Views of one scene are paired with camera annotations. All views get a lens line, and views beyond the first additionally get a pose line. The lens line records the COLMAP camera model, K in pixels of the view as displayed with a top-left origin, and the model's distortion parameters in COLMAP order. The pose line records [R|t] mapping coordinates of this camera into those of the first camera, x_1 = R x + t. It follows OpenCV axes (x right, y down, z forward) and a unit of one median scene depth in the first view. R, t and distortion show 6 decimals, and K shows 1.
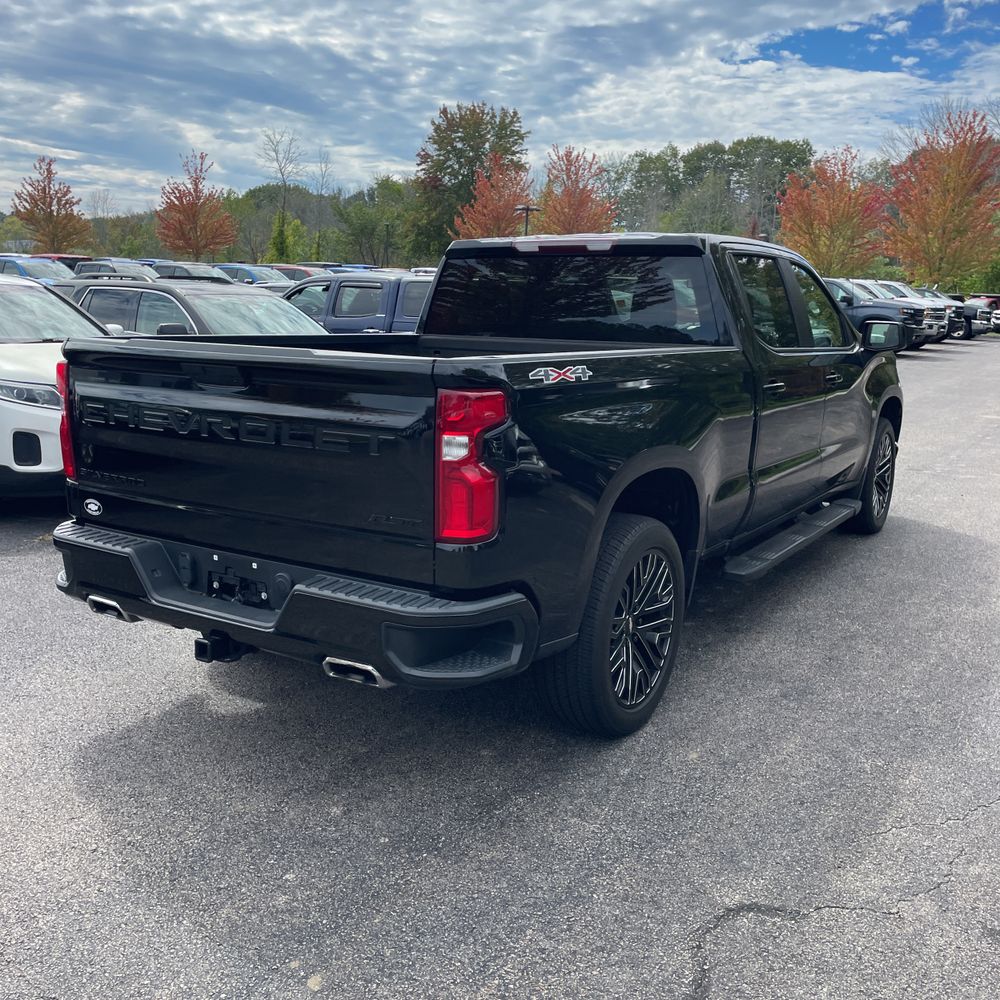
lens RADIAL K [[1004.9, 0, 494.5], [0, 1004.9, 485.3], [0, 0, 1]] dist [0.083950, -0.114479]
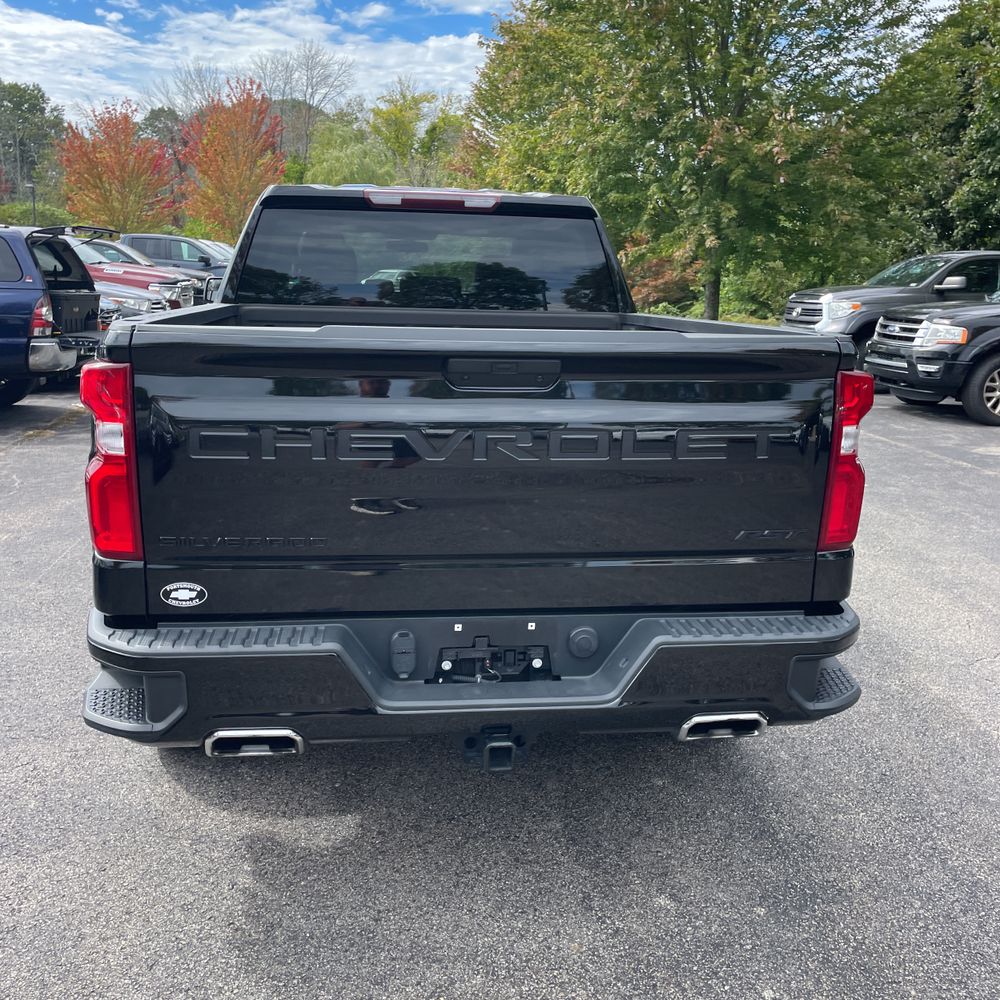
lens RADIAL K [[1004.9, 0, 494.5], [0, 1004.9, 485.3], [0, 0, 1]] dist [0.083950, -0.114479]
pose [[0.773853, -0.129450, 0.619996, -0.676713], [0.104741, 0.991568, 0.076297, -0.079044], [-0.624645, 0.005896, 0.780887, 0.422466]]
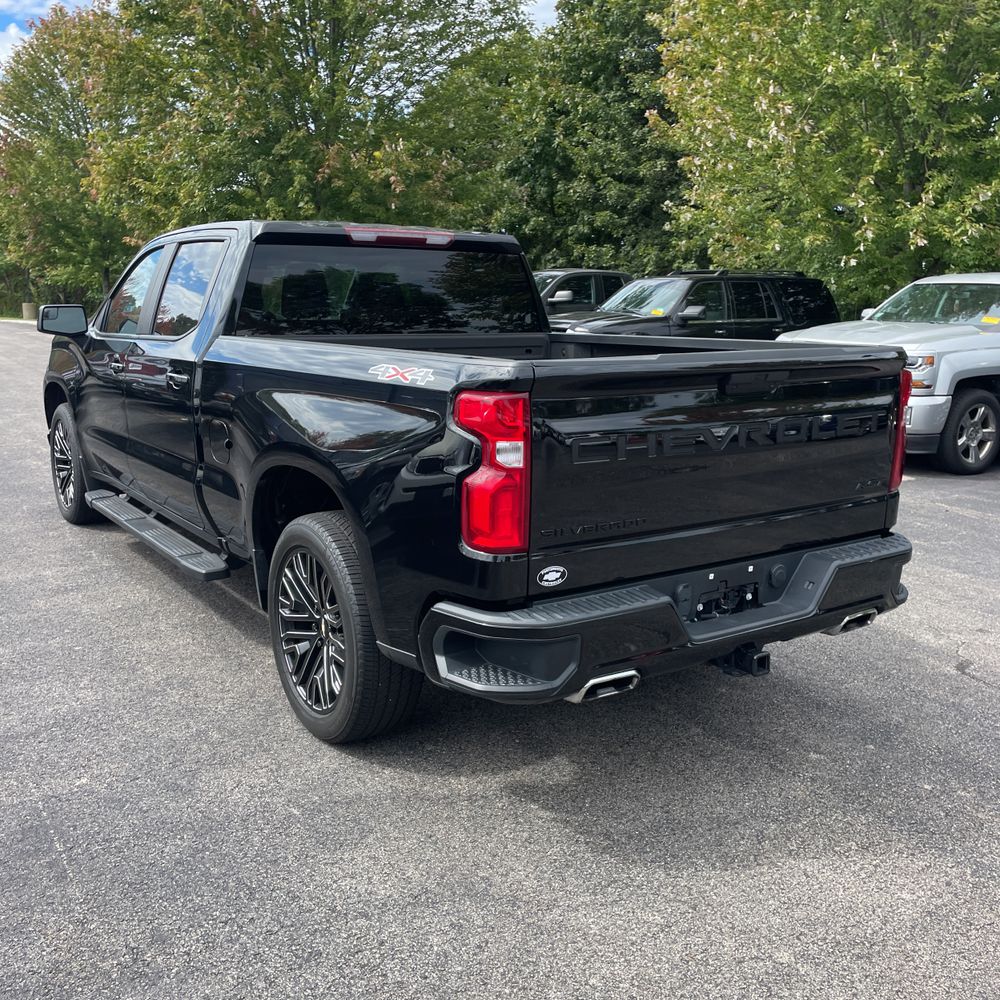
lens RADIAL K [[1016.8, 0, 499.2], [0, 1016.8, 475.6], [0, 0, 1]] dist [0.019966, 0.012471]
pose [[0.402194, -0.174471, 0.898777, -1.185148], [0.157992, 0.980174, 0.119572, -0.165370], [-0.901820, 0.093909, 0.421785, 0.758437]]
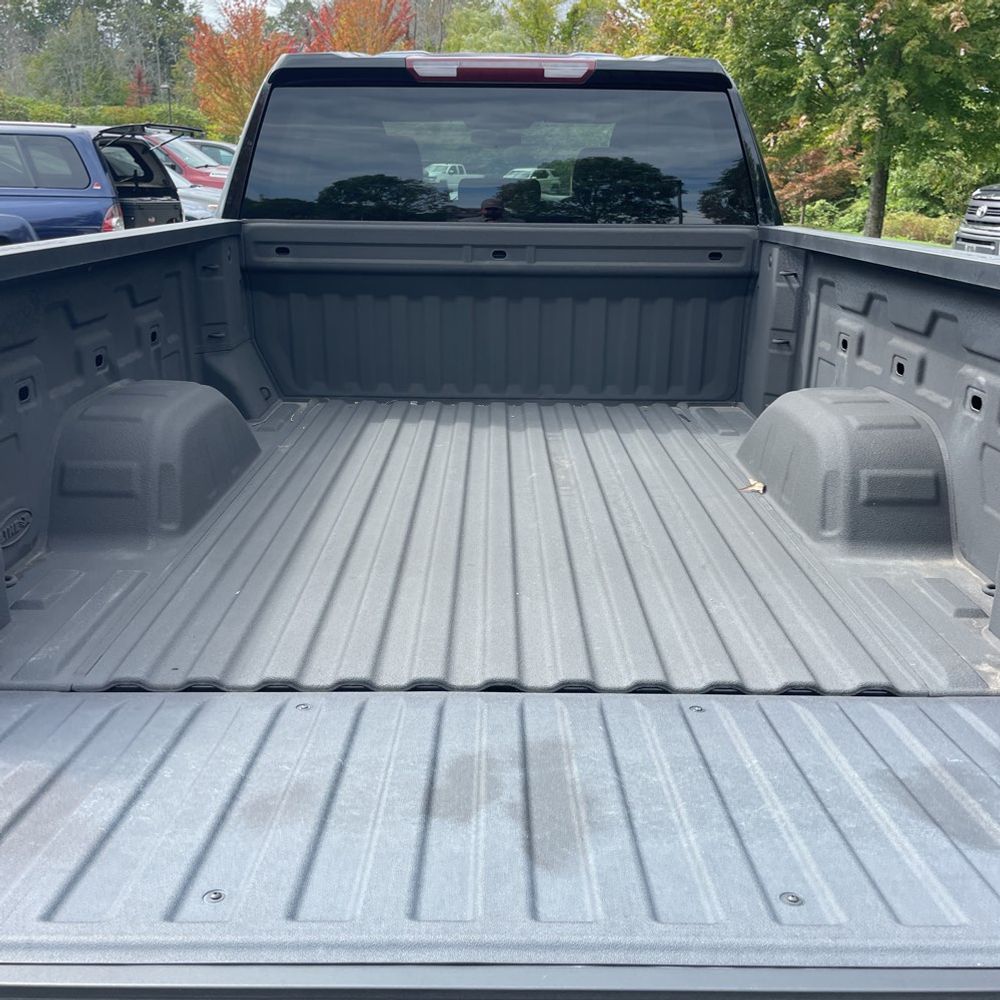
lens RADIAL K [[1017.2, 0, 512.1], [0, 1017.2, 506.2], [0, 0, 1]] dist [0.078520, -0.106304]
pose [[0.841993, -0.177828, 0.509337, -0.446026], [0.103149, 0.979760, 0.171553, -0.114221], [-0.529535, -0.091909, 0.843294, 0.625369]]
